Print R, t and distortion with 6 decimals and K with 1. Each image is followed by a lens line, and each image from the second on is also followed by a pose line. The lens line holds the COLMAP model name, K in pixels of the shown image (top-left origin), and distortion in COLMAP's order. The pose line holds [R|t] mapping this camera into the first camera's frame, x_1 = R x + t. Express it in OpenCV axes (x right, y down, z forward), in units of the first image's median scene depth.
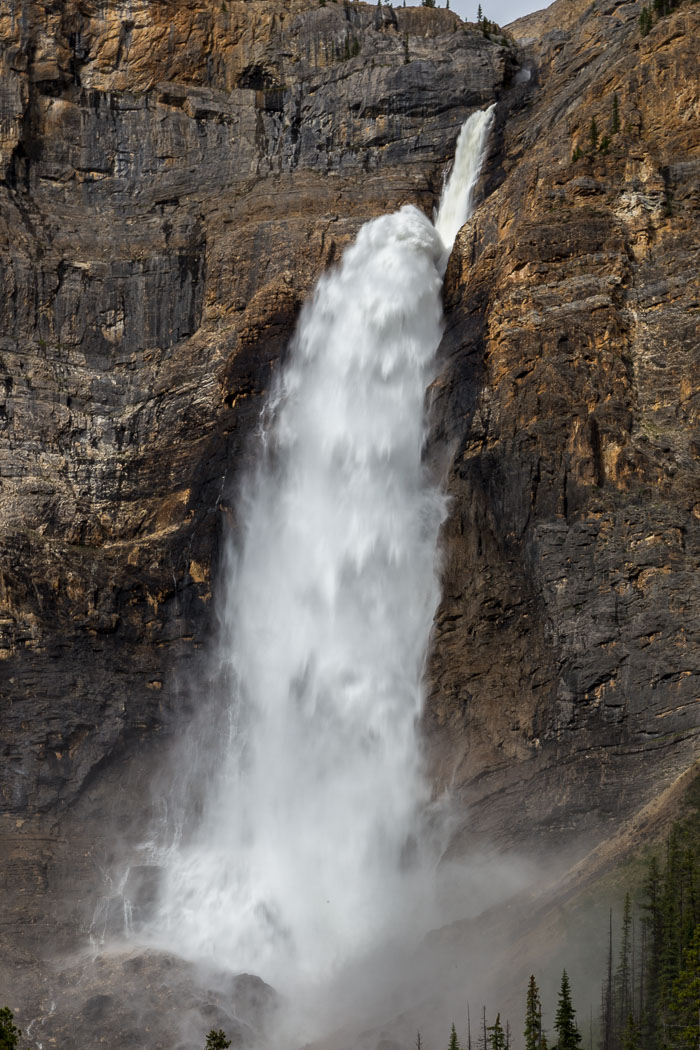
lens RADIAL K [[2128.8, 0, 350.0], [0, 2128.8, 525.0], [0, 0, 1]] dist [-0.027685, 0.526308]
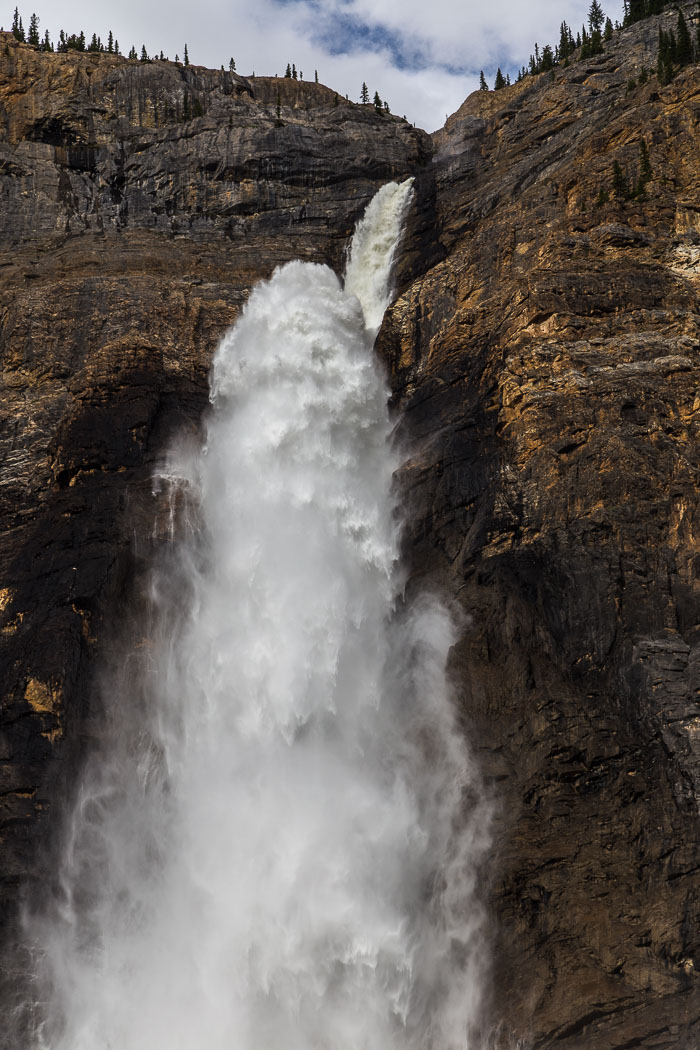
lens RADIAL K [[2128.8, 0, 350.0], [0, 2128.8, 525.0], [0, 0, 1]] dist [-0.027685, 0.526308]
pose [[0.954754, 0.133684, 0.265657, -0.143192], [-0.071150, 0.970009, -0.232422, 0.101837], [-0.288761, 0.203004, 0.935632, 0.347570]]
